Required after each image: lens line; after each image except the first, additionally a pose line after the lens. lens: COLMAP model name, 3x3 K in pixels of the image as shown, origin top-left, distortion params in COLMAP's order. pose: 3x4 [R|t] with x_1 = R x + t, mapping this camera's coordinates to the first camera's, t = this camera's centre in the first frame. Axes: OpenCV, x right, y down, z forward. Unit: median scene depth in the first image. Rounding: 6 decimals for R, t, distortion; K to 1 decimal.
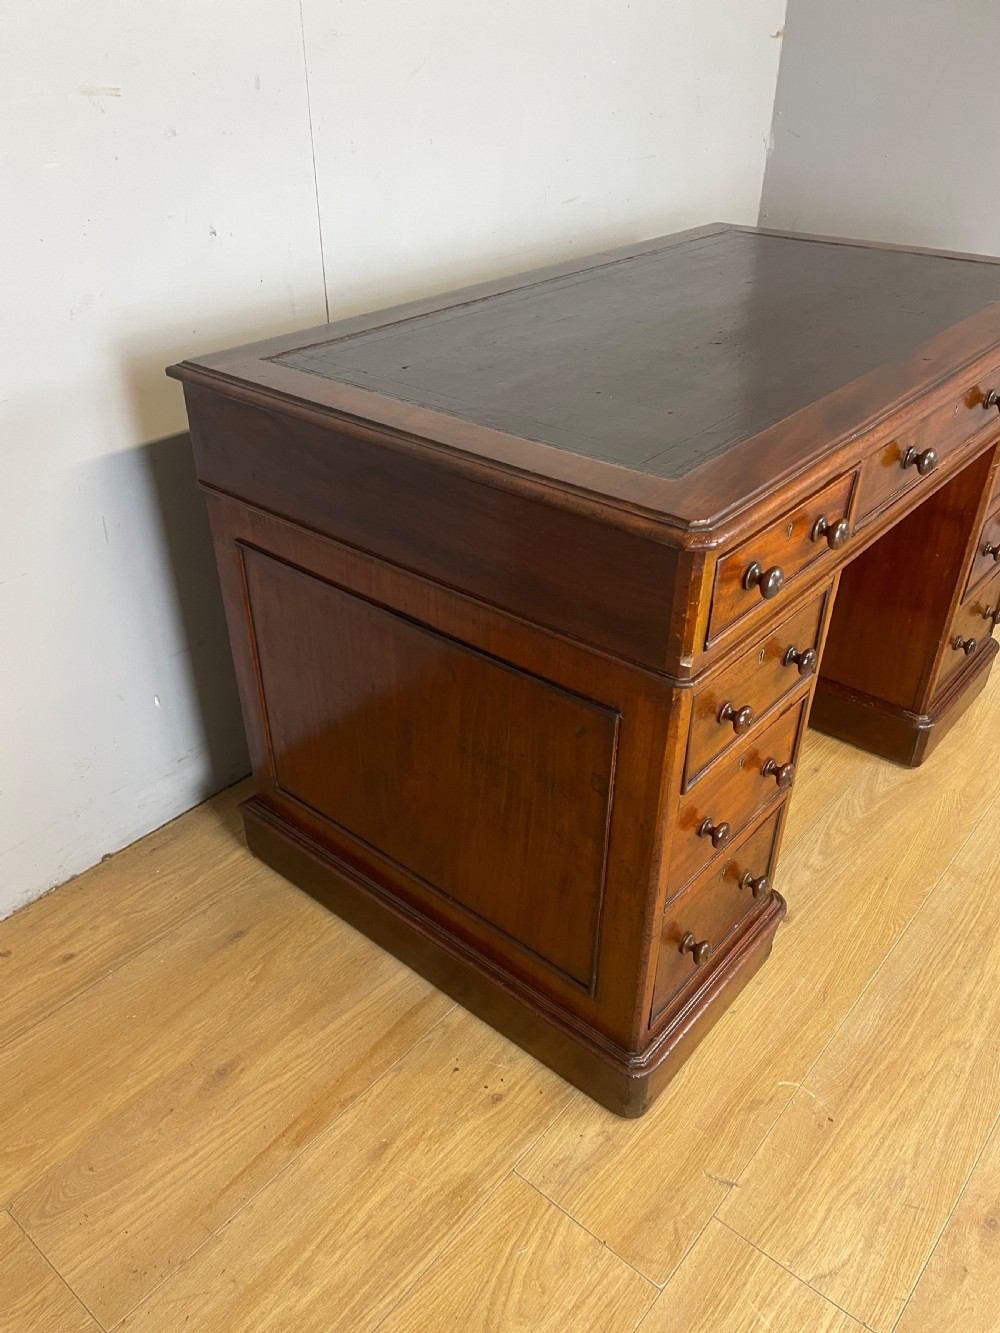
lens RADIAL K [[1017.8, 0, 489.8], [0, 1017.8, 673.5], [0, 0, 1]] dist [0.093044, -0.125031]
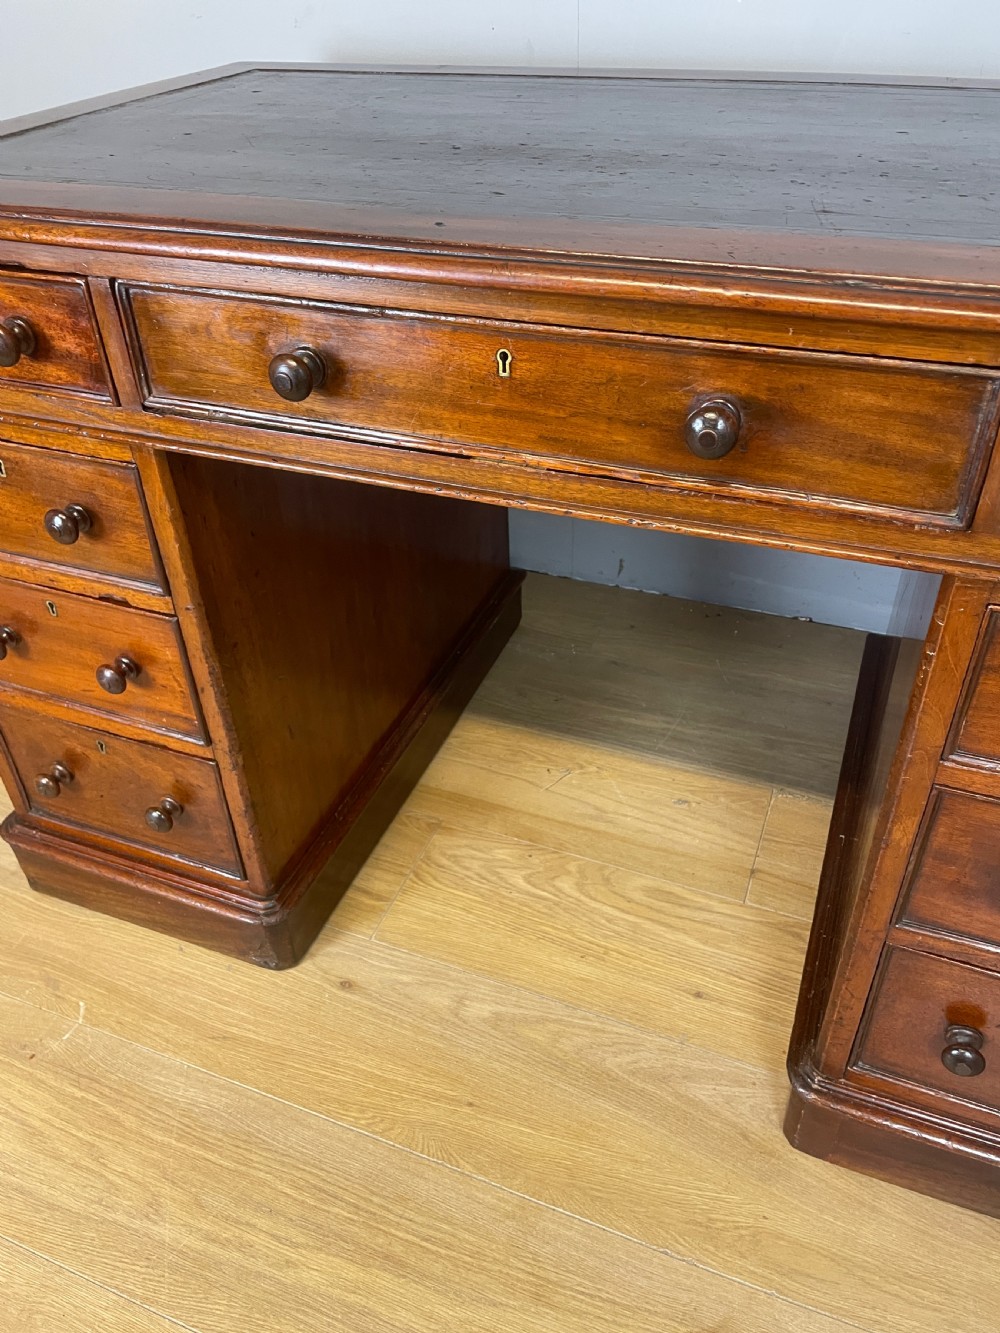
lens RADIAL K [[1017.8, 0, 491.1], [0, 1017.8, 669.1], [0, 0, 1]] dist [0.093044, -0.125031]
pose [[0.313283, 0.561118, -0.766159, 0.895804], [-0.489917, 0.786621, 0.375777, -0.315117], [0.813533, 0.257630, 0.521336, 0.759936]]
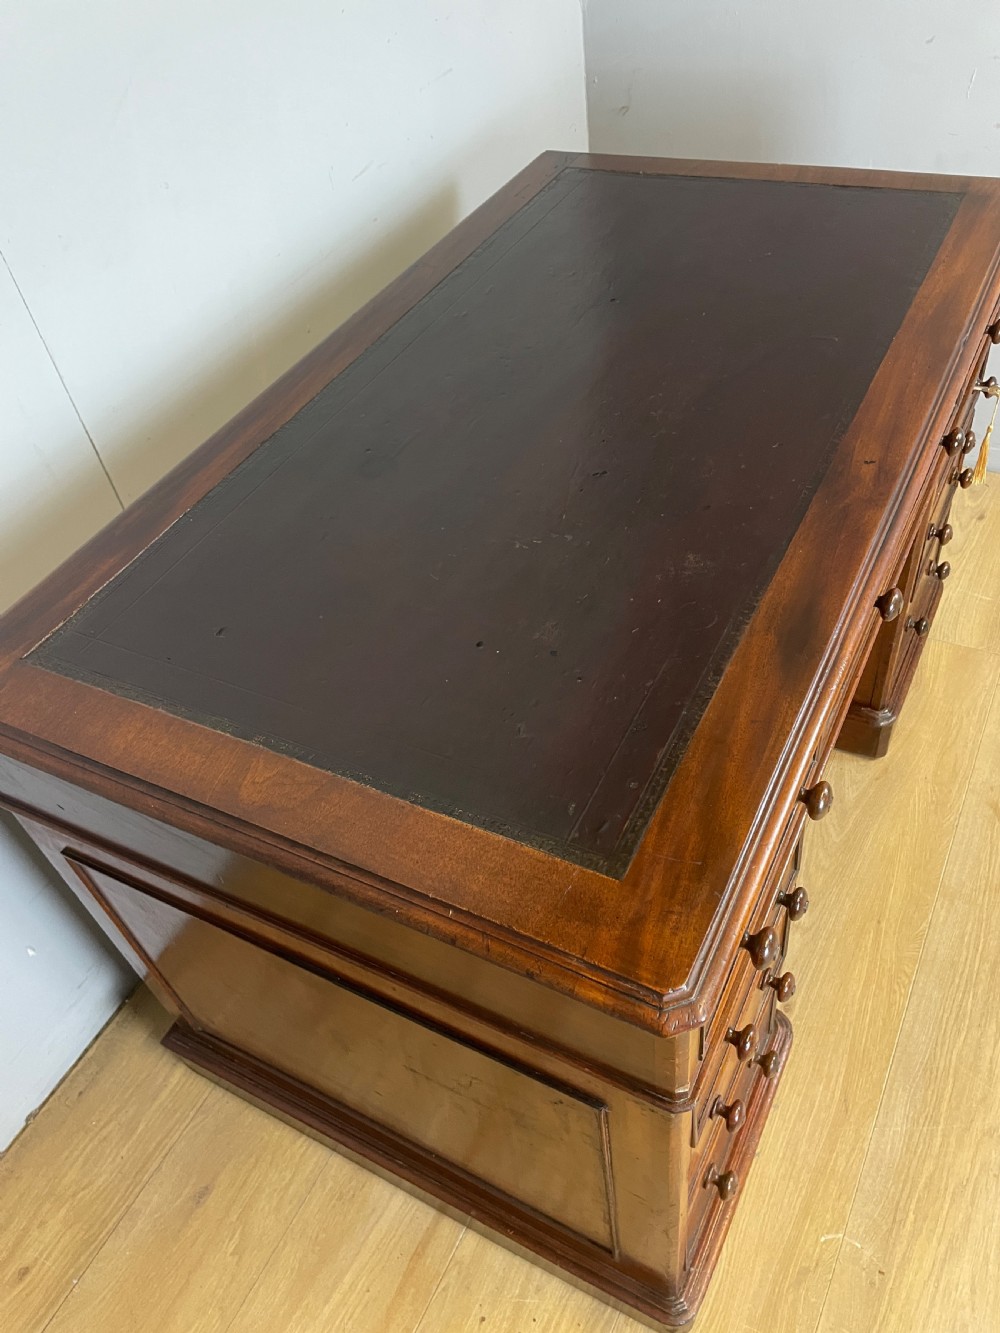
lens RADIAL K [[1017.8, 0, 496.8], [0, 1017.8, 670.1], [0, 0, 1]] dist [0.093044, -0.125031]
pose [[0.970228, -0.233907, 0.062803, 0.056893], [0.215936, 0.952884, 0.213036, -0.358468], [-0.109675, -0.193132, 0.975024, 0.219466]]
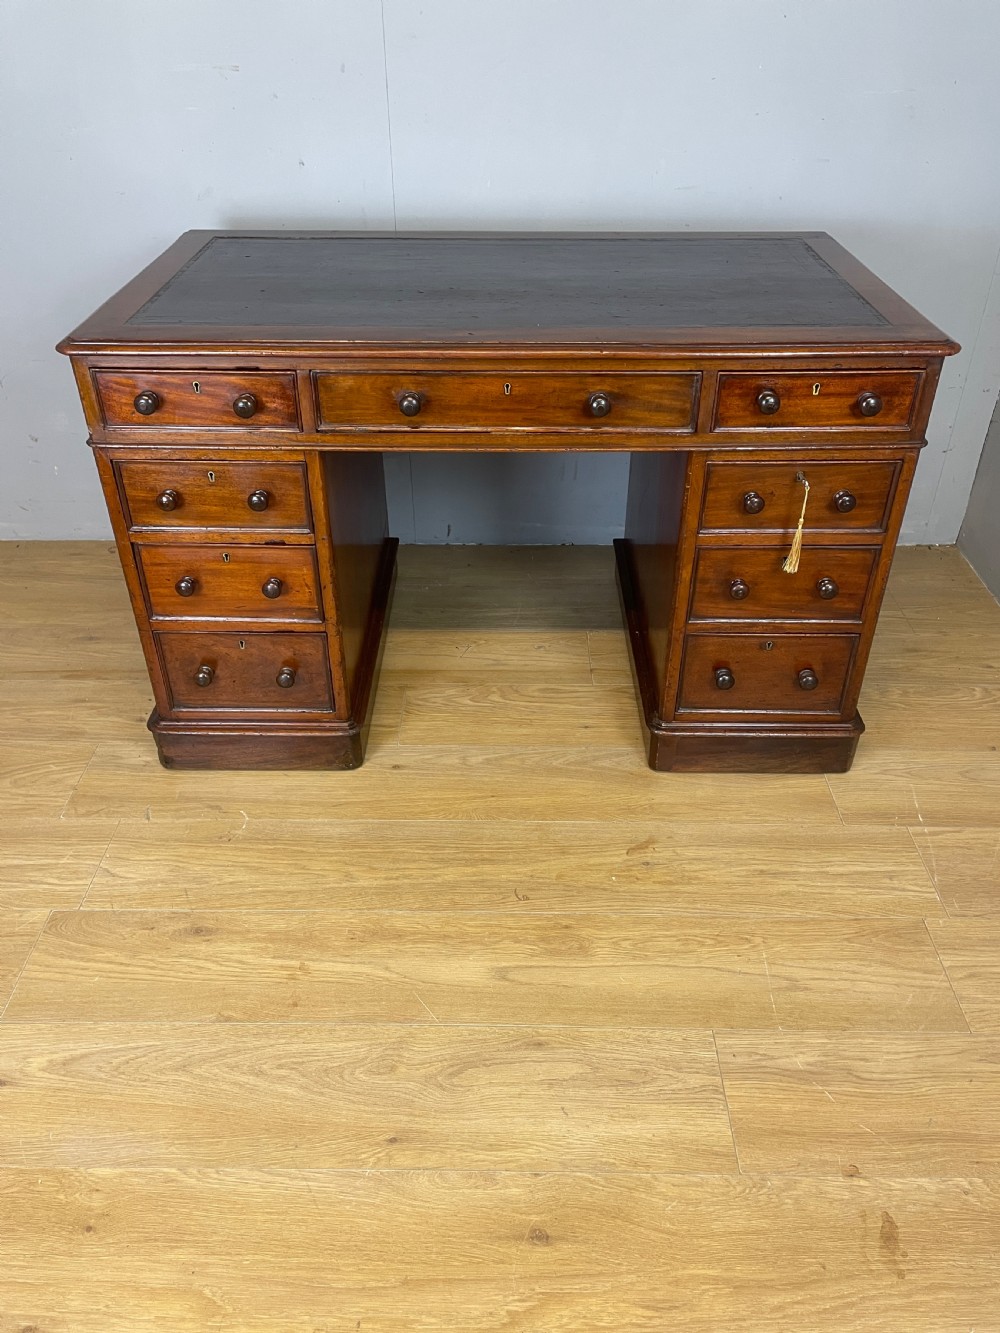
lens RADIAL K [[1017.8, 0, 494.7], [0, 1017.8, 658.9], [0, 0, 1]] dist [0.093044, -0.125031]
pose [[0.636562, 0.431568, -0.639170, 1.299919], [-0.416667, 0.889856, 0.185864, -0.187306], [0.648981, 0.148007, 0.746269, 0.158519]]
